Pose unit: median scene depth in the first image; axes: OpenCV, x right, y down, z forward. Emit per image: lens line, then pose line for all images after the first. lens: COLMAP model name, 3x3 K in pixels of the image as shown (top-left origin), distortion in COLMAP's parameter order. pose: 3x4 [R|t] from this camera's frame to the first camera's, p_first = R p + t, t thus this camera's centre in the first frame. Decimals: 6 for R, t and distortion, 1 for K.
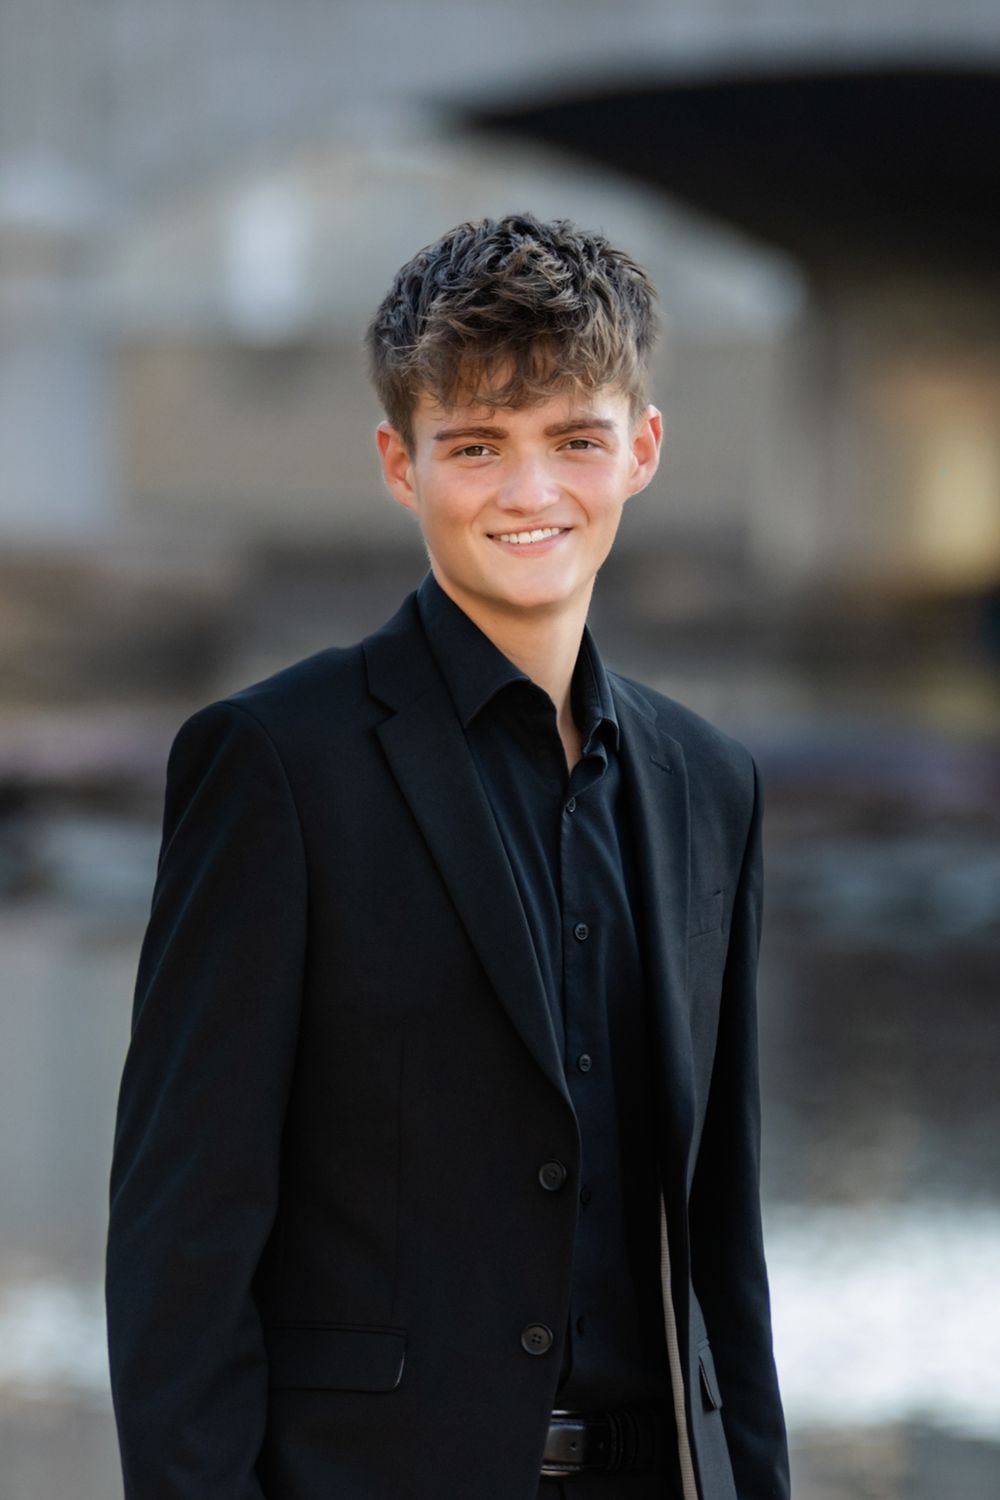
lens RADIAL K [[6255.4, 0, 498.5], [0, 6255.4, 750.0], [0, 0, 1]] dist [0.163922, 0.000000]
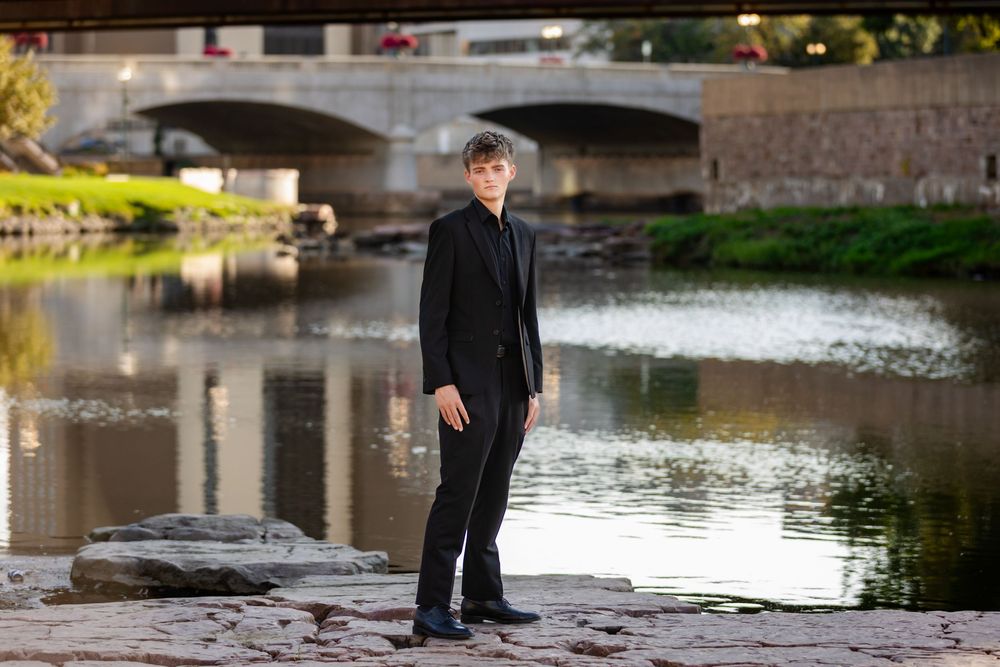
lens RADIAL K [[2878.7, 0, 500.3], [0, 2878.7, 333.7], [0, 0, 1]] dist [-0.144615, 0.000000]
pose [[0.999796, -0.012611, -0.015756, 0.050443], [0.012406, 0.999838, -0.013026, 0.129205], [0.015917, 0.012828, 0.999791, -1.573404]]
